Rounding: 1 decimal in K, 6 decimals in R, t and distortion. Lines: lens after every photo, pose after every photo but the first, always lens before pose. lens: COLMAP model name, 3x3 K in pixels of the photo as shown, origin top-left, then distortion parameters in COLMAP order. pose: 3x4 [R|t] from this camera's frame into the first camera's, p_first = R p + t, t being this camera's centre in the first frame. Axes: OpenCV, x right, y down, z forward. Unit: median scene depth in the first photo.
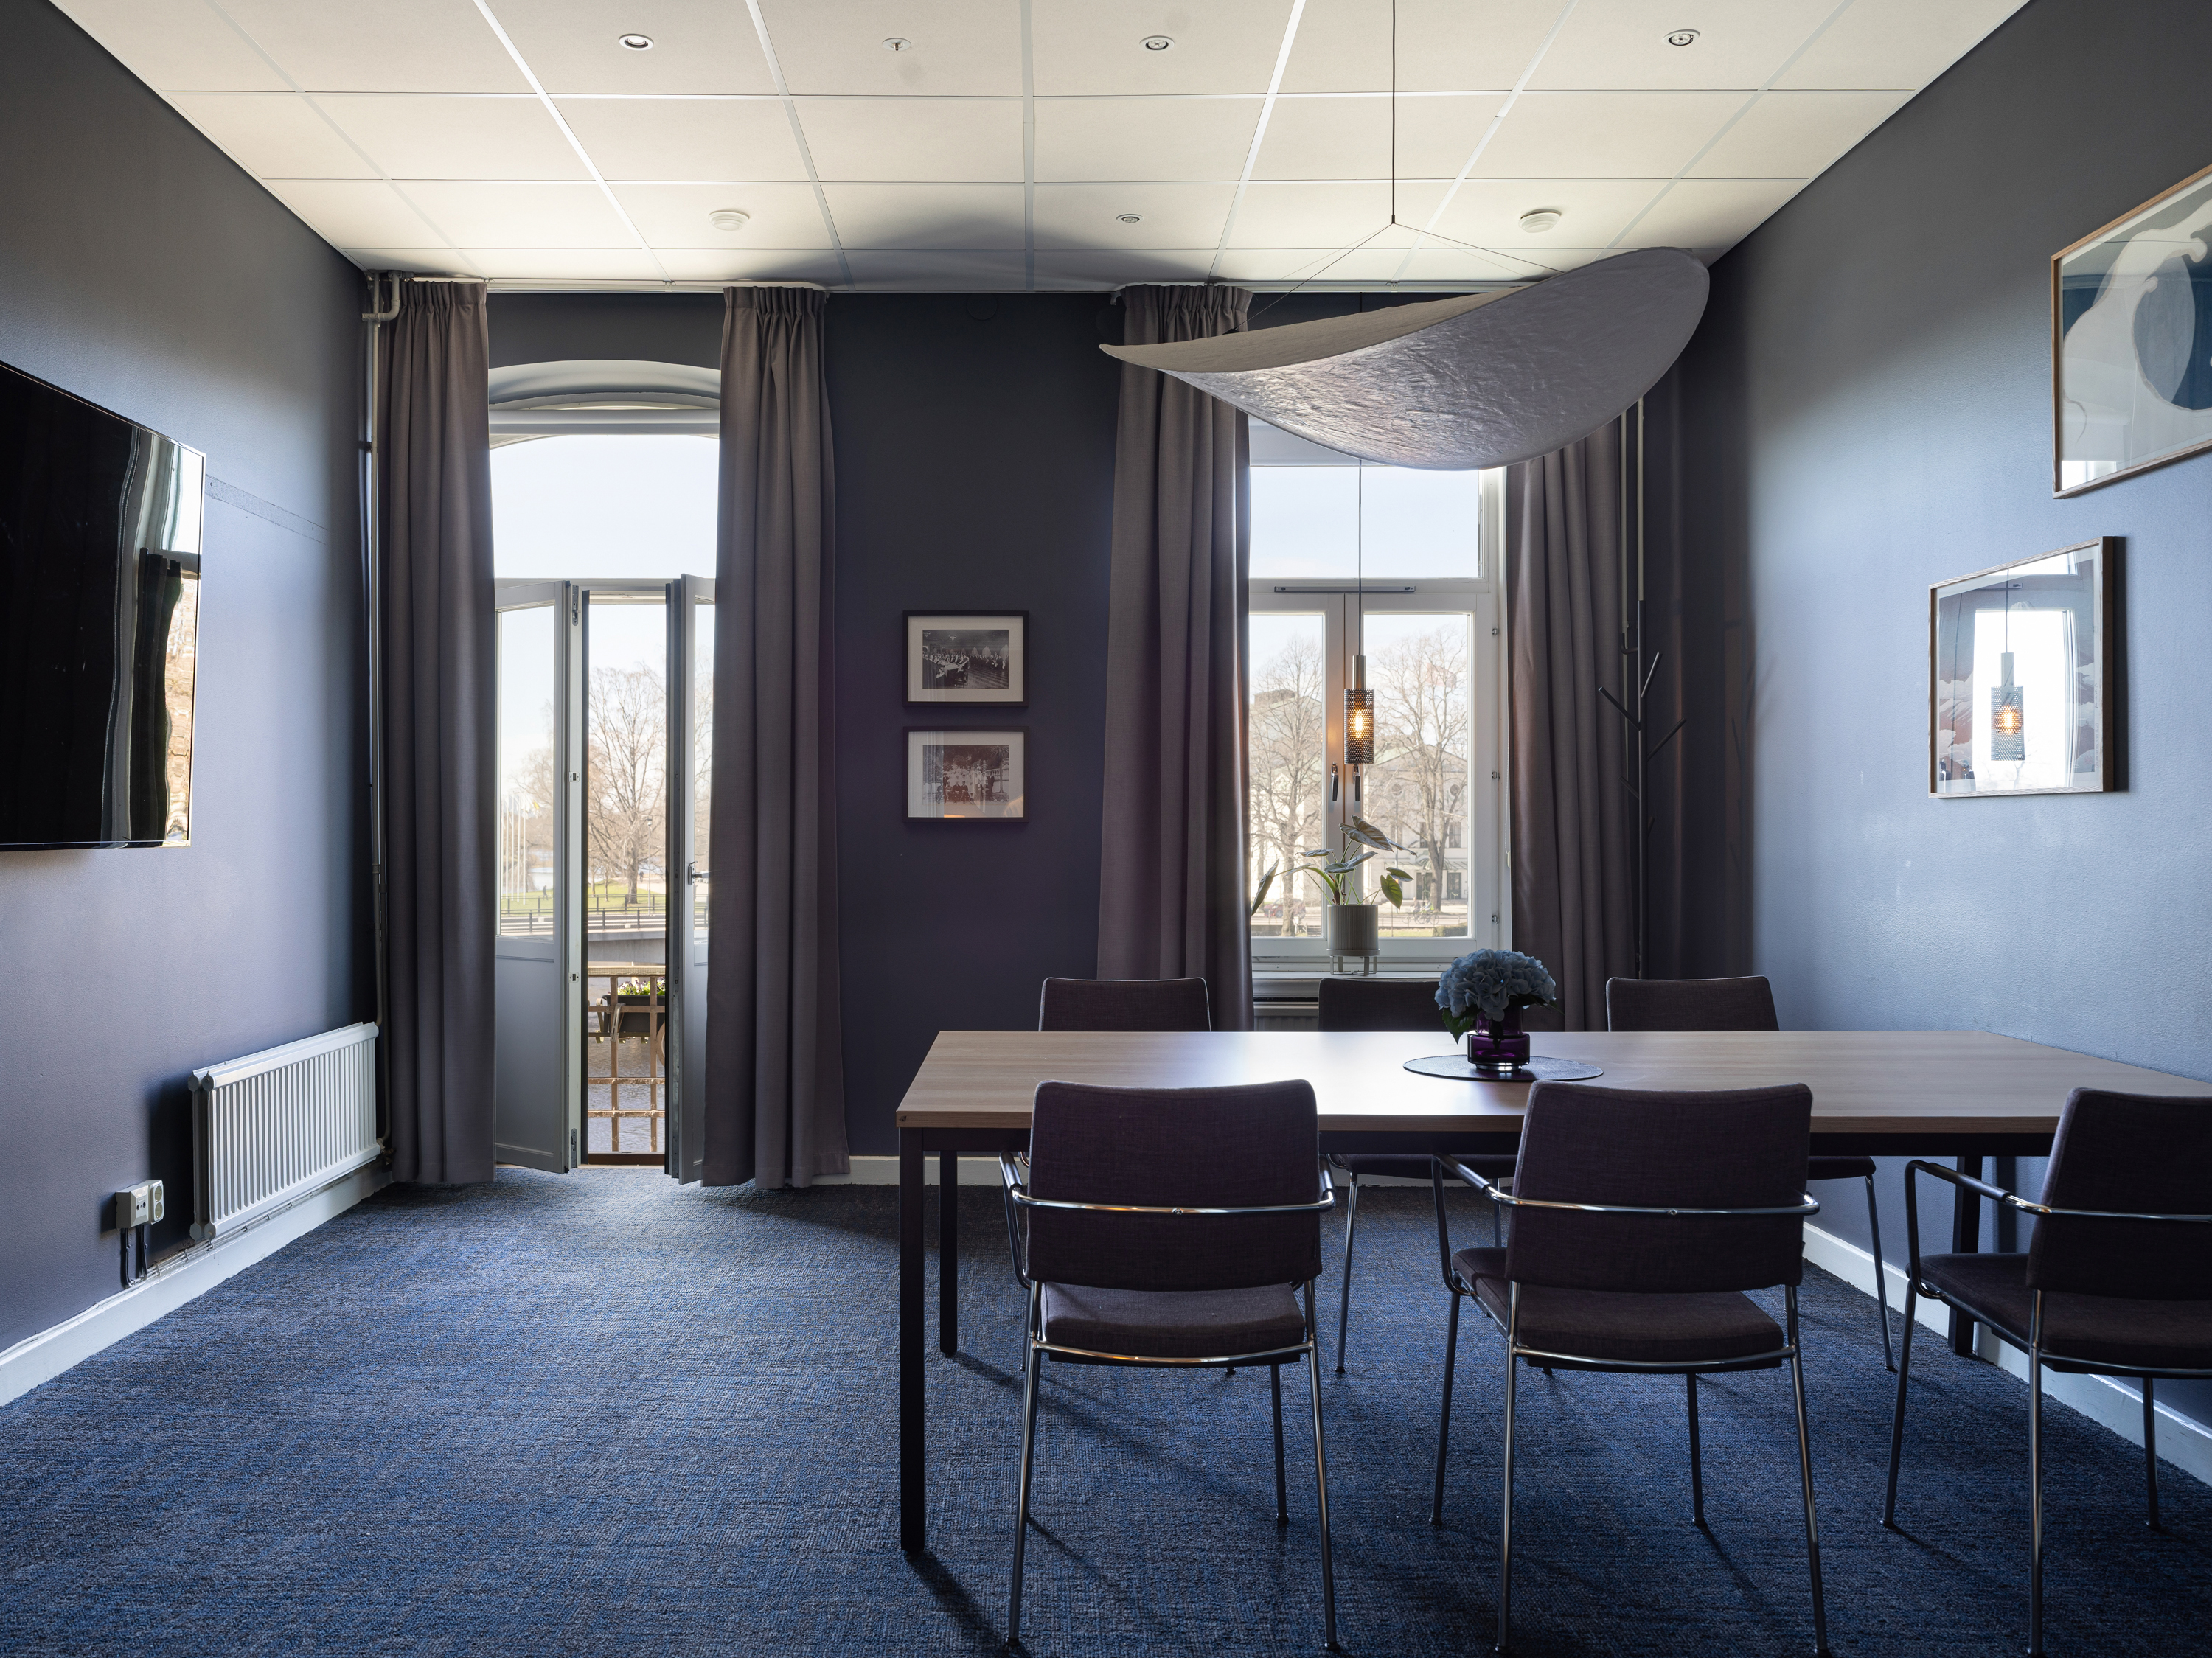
lens RADIAL K [[1823.6, 0, 1097.4], [0, 1823.6, 827.2], [0, 0, 1]] dist [-0.016411, 0.005744]
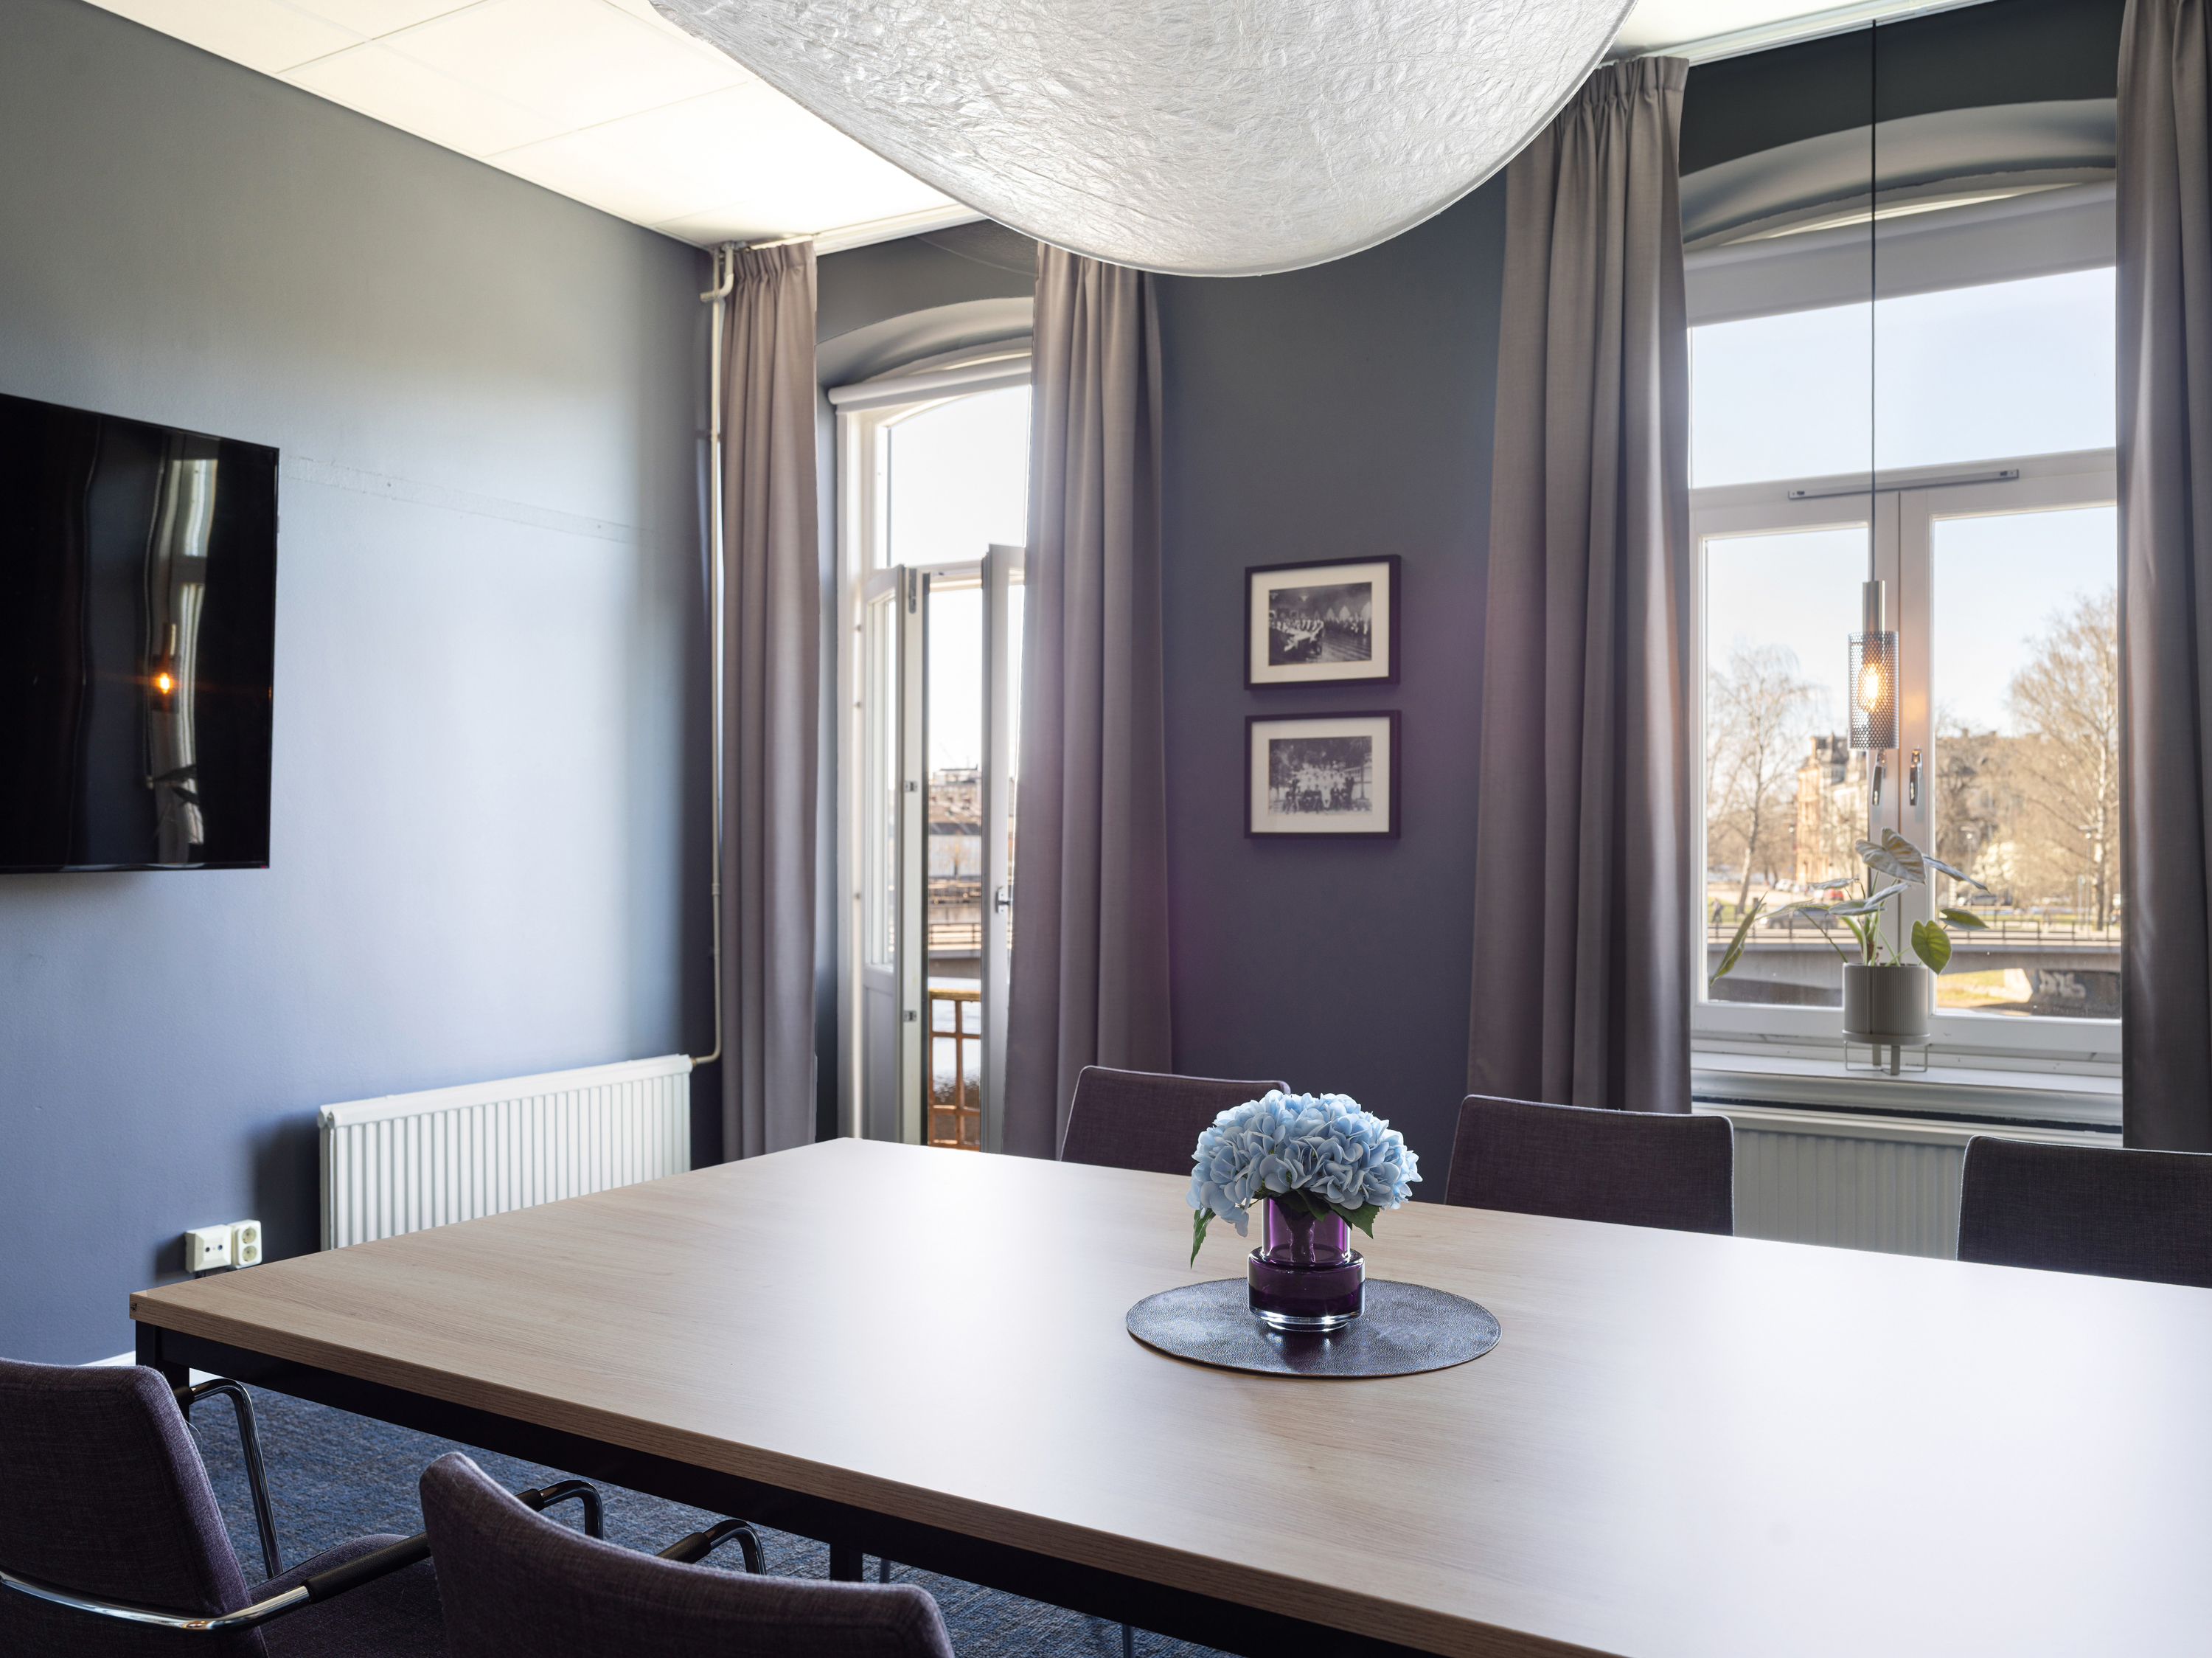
lens RADIAL K [[1824.0, 0, 1090.8], [0, 1824.0, 832.8], [0, 0, 1]] dist [-0.016411, 0.005744]
pose [[0.845076, -0.001643, -0.534644, 0.255760], [0.003448, 0.999991, 0.002377, -0.007202], [0.534636, -0.003852, 0.845074, 0.303128]]
